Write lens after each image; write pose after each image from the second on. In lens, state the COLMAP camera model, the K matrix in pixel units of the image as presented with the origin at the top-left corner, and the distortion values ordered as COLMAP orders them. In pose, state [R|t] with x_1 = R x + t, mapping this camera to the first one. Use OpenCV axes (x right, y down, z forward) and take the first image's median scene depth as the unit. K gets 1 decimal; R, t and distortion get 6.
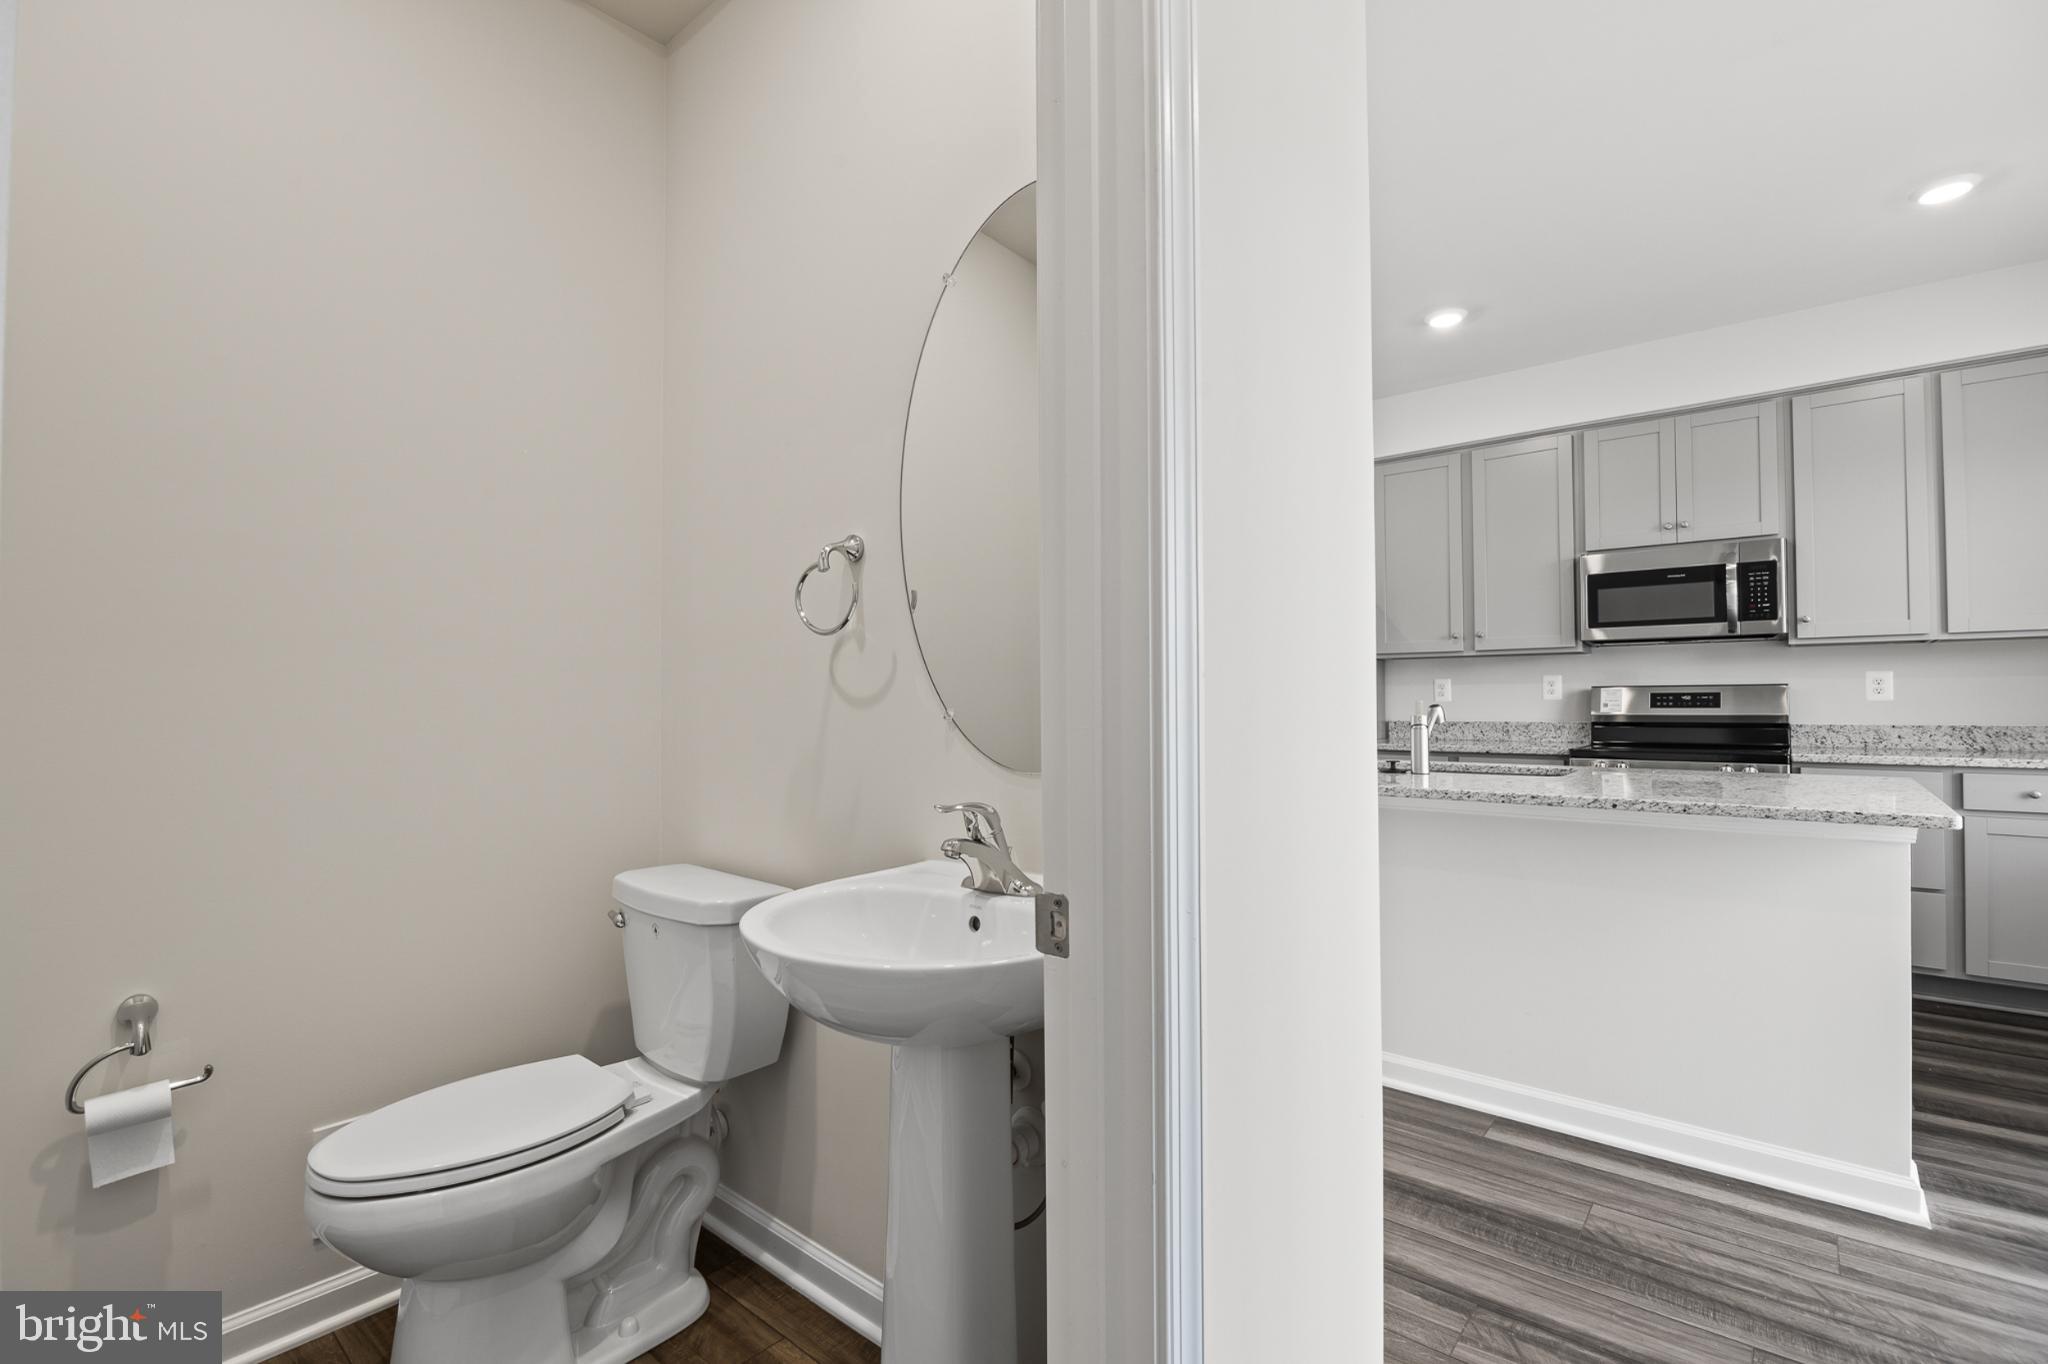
lens RADIAL K [[919.6, 0, 1009.9], [0, 919.6, 684.8], [0, 0, 1]] dist [-0.011889, -0.002054]
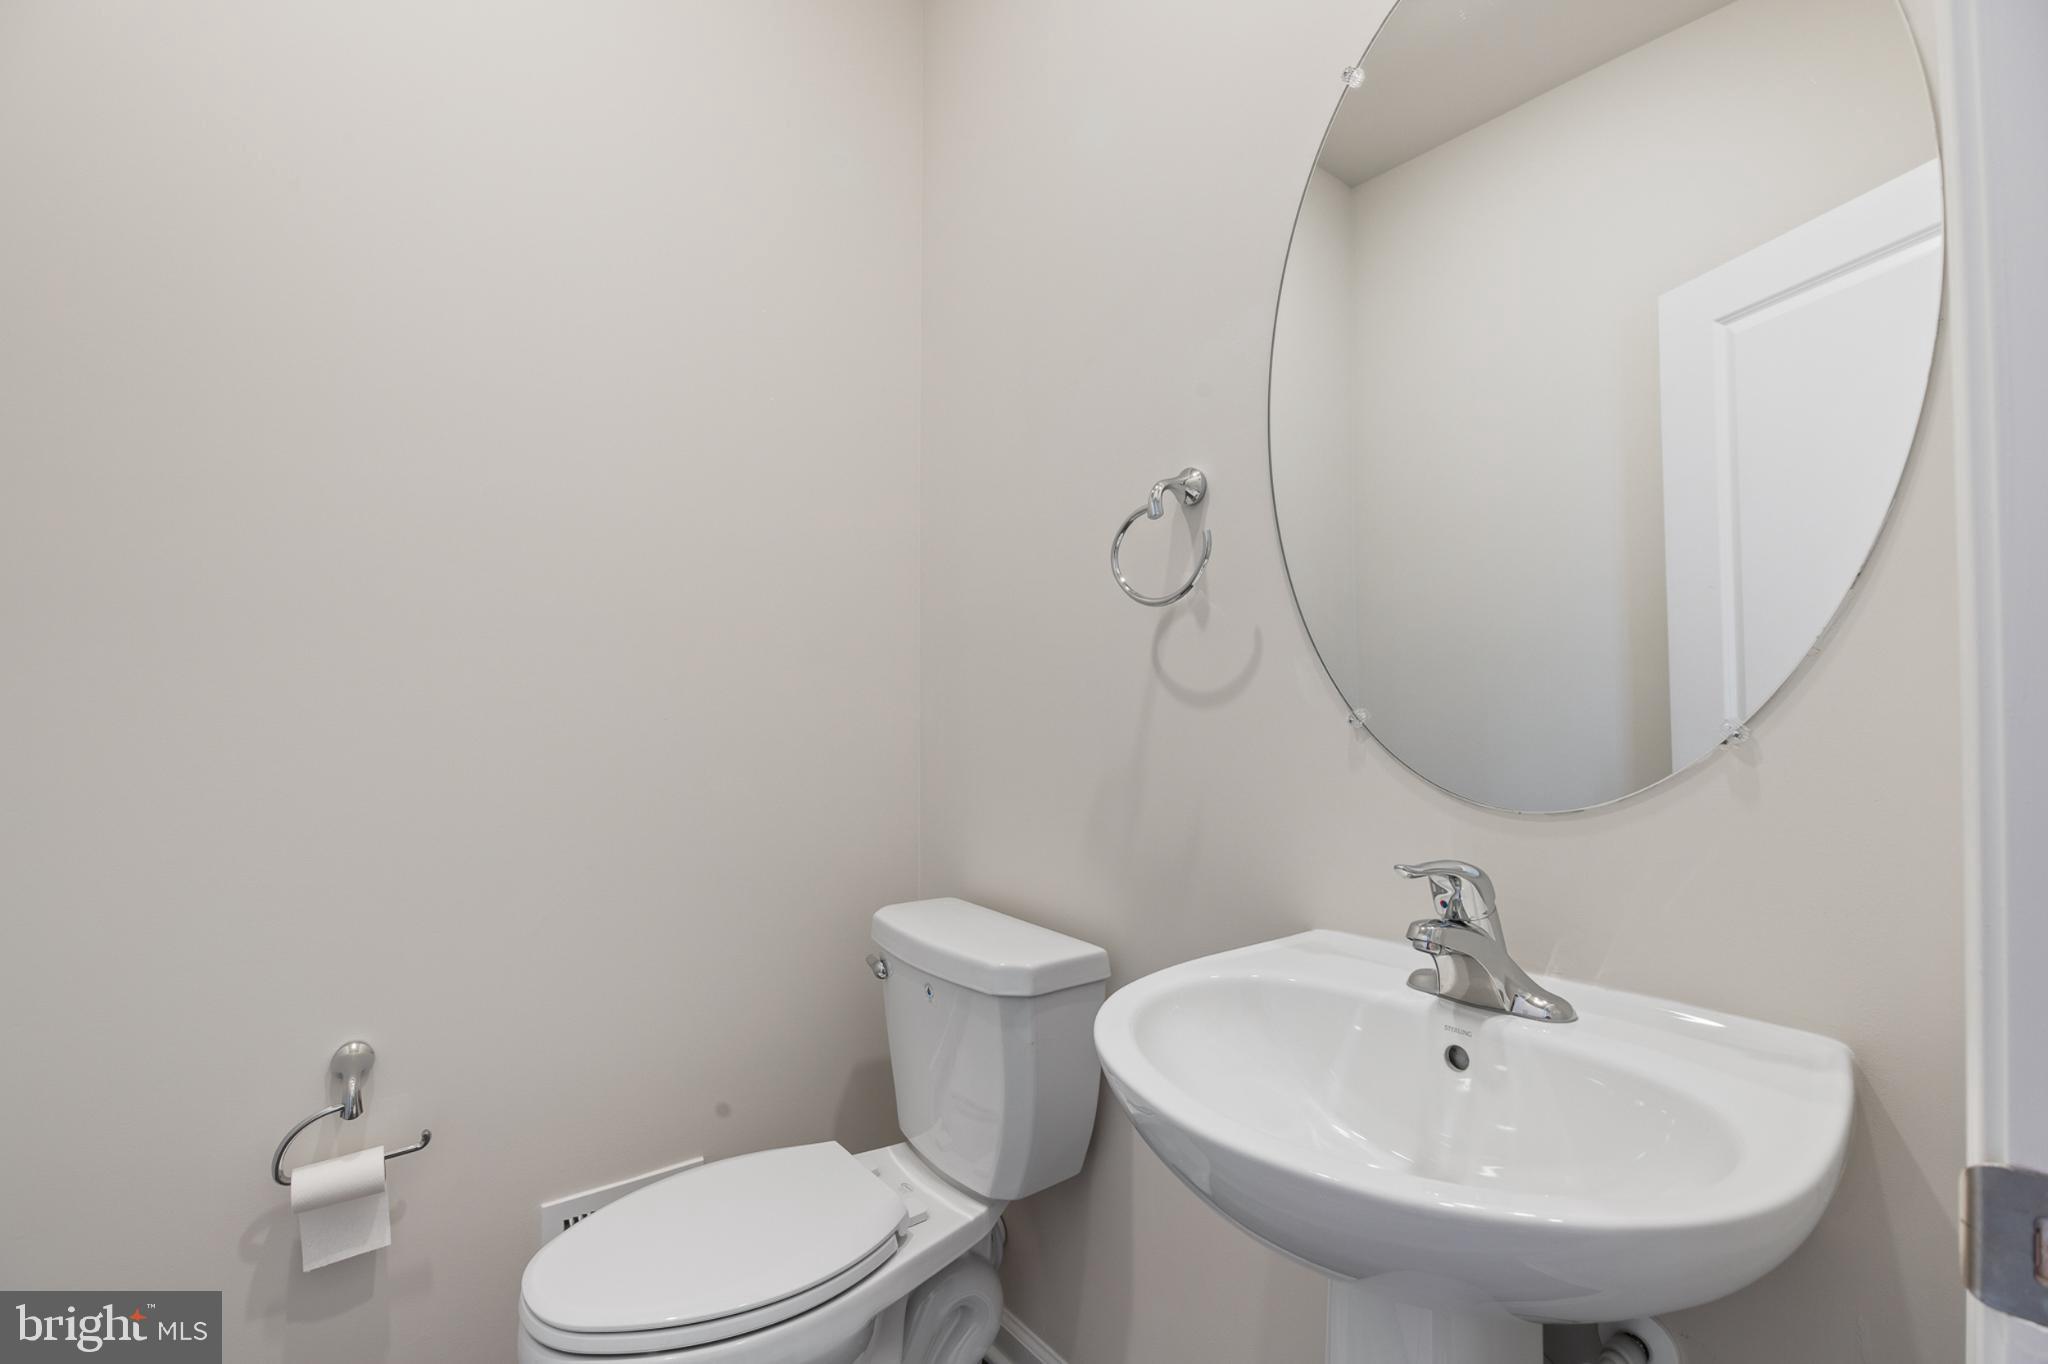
lens RADIAL K [[919.6, 0, 1006.0], [0, 919.6, 681.3], [0, 0, 1]] dist [-0.011889, -0.002054]
pose [[0.975540, -0.002177, -0.219811, -0.159126], [0.002018, 0.999998, -0.000948, 0.005871], [0.219813, 0.000481, 0.975542, 0.269420]]
